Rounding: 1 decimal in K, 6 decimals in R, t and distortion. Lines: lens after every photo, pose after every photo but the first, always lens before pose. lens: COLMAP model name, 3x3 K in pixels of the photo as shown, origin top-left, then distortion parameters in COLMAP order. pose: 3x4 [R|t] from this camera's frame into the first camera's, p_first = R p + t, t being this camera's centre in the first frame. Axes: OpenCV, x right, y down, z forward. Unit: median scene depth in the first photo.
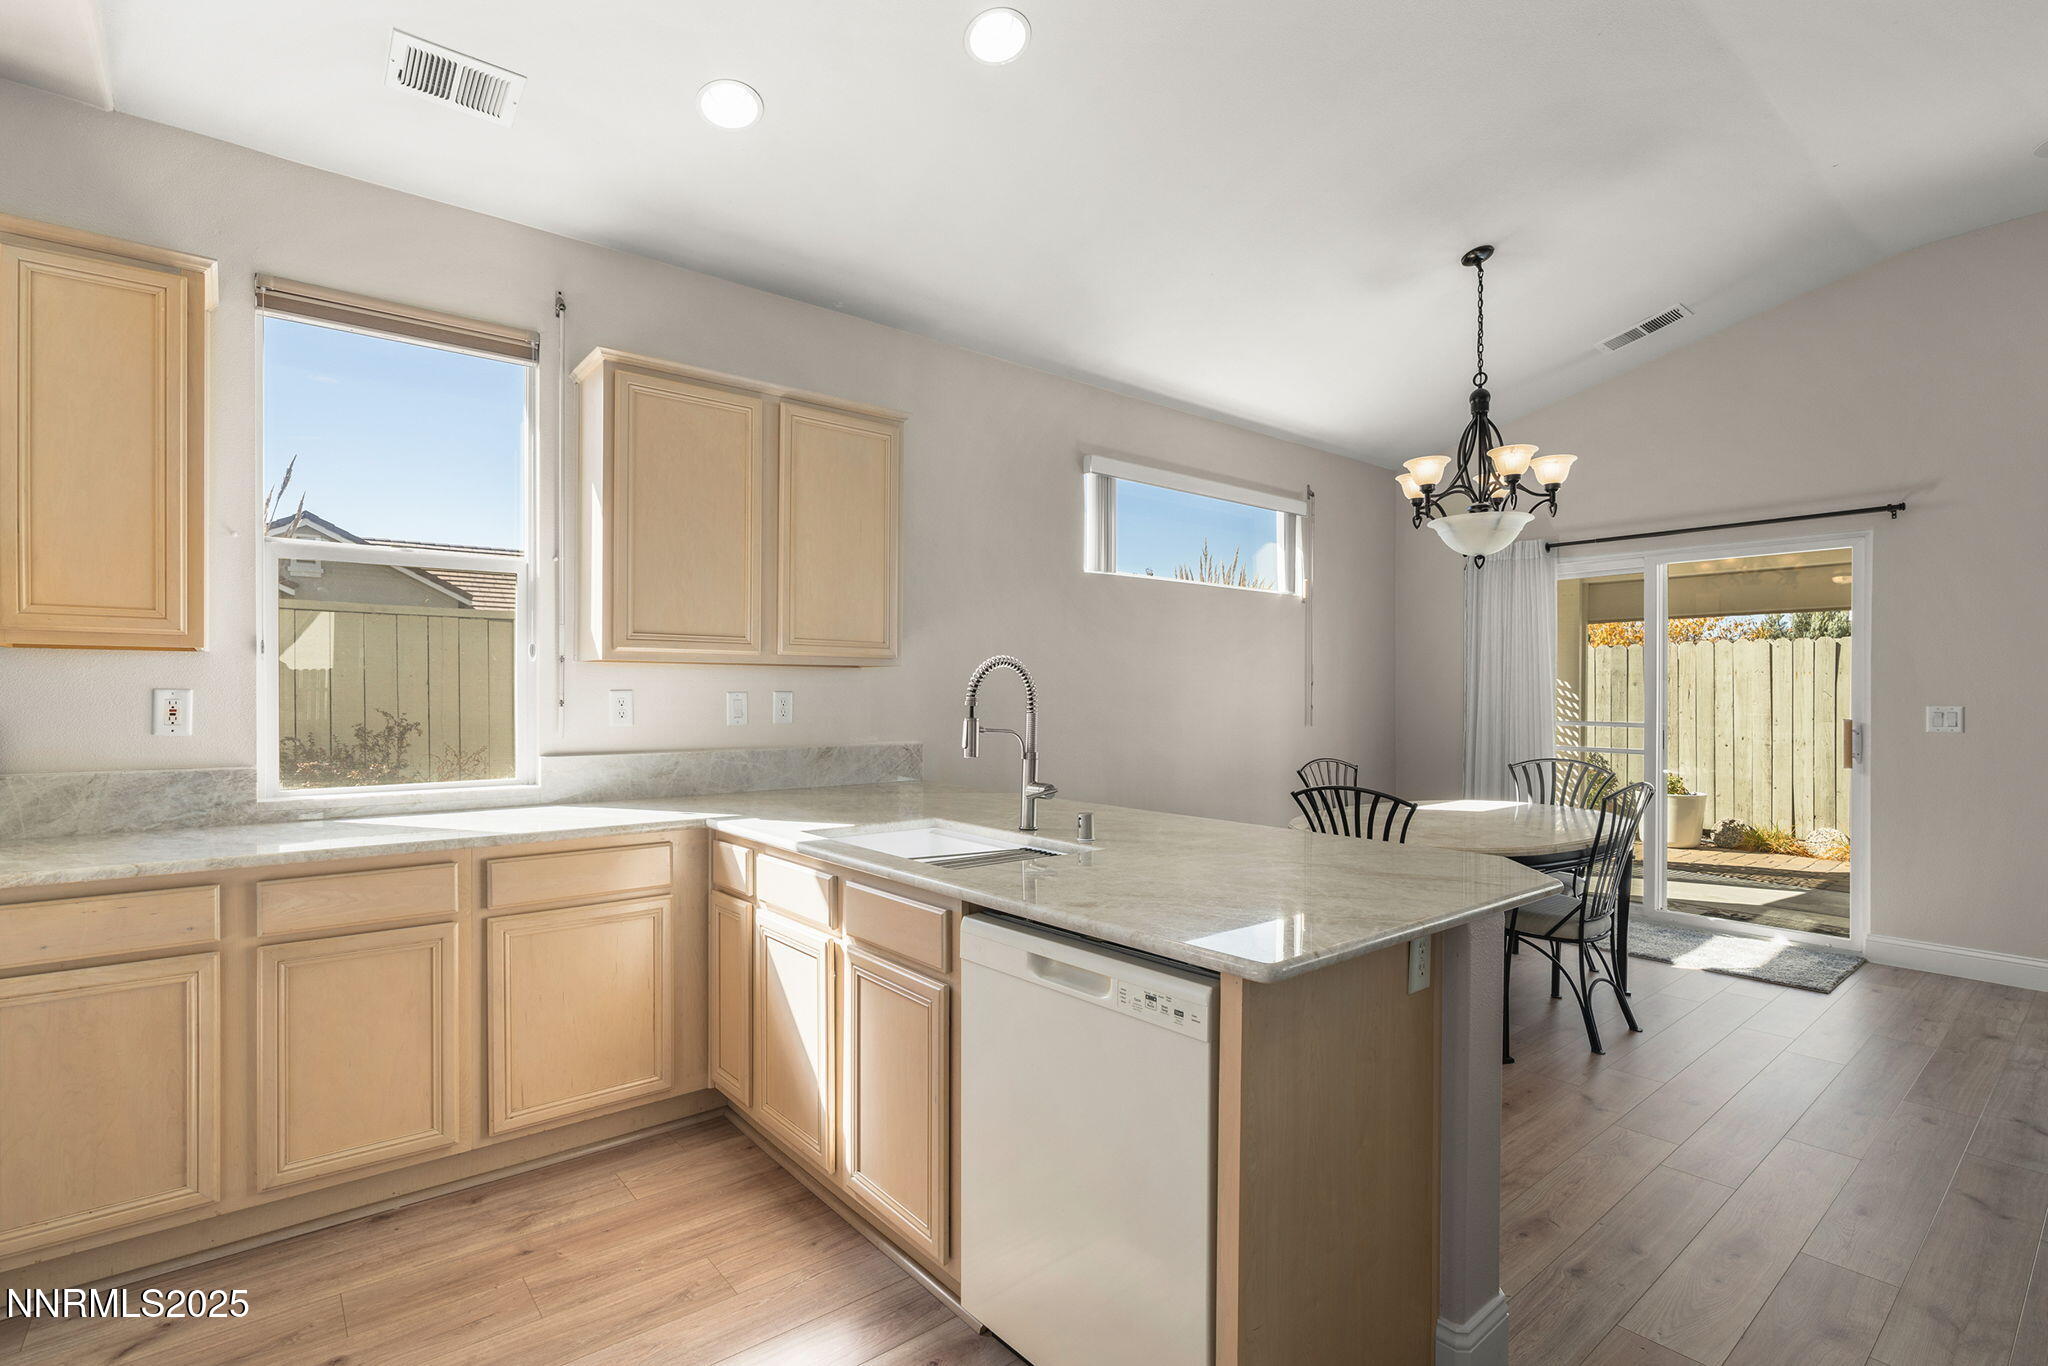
lens RADIAL K [[932.8, 0, 1011.6], [0, 932.8, 697.1], [0, 0, 1]] dist [-0.005078, 0.002314]
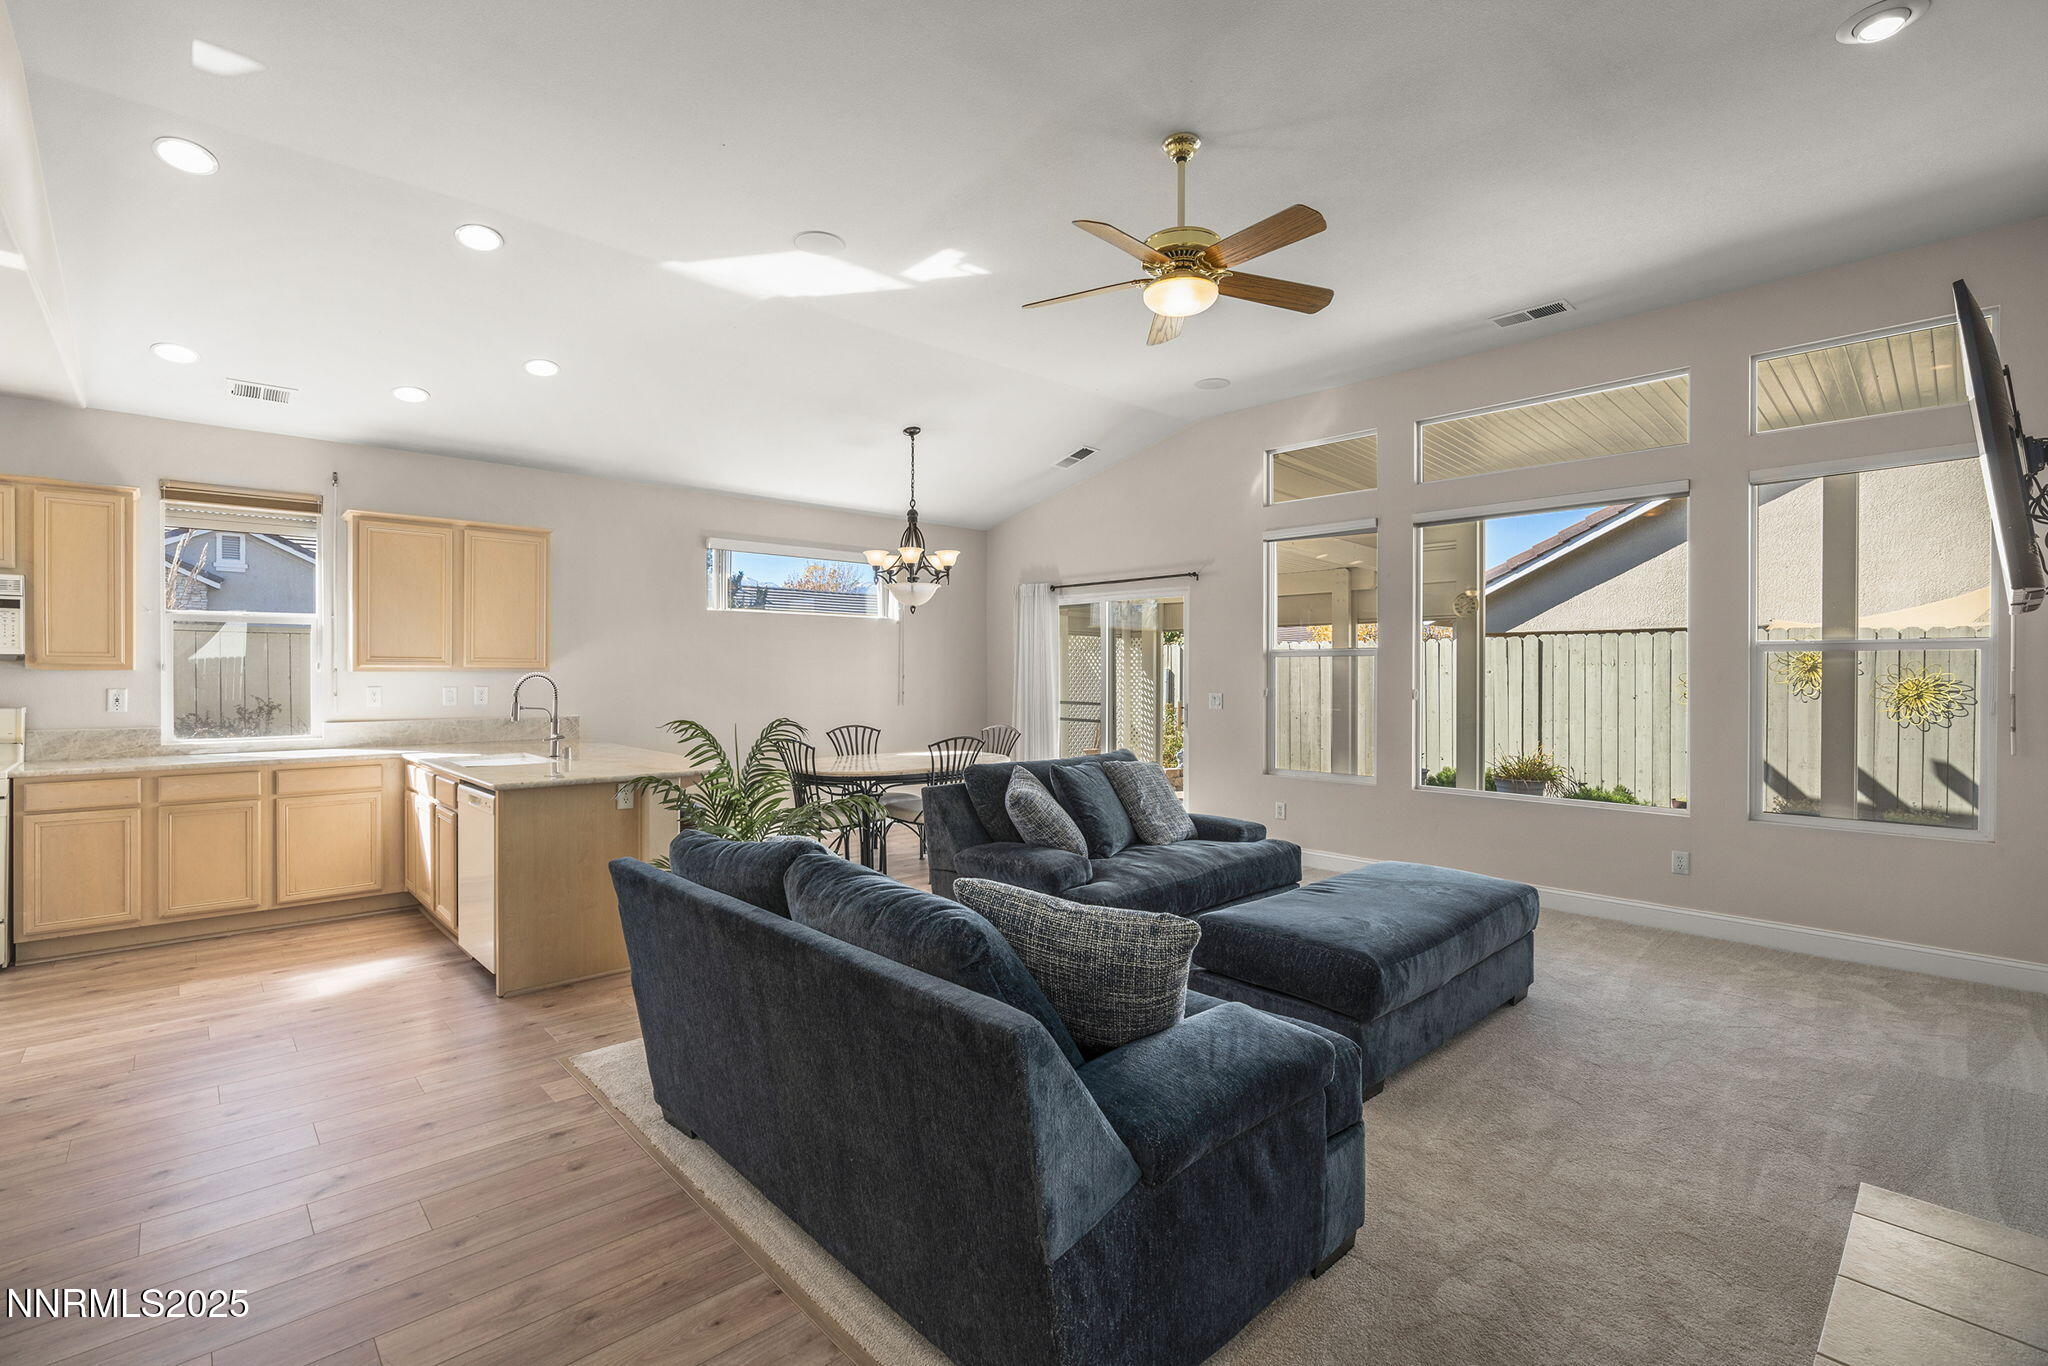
lens RADIAL K [[932.8, 0, 1036.9], [0, 932.8, 675.9], [0, 0, 1]] dist [-0.005078, 0.002314]
pose [[0.998556, -0.000259, 0.053711, 0.904655], [0.000199, 0.999999, 0.001120, -0.035171], [-0.053711, -0.001108, 0.998556, -1.033516]]
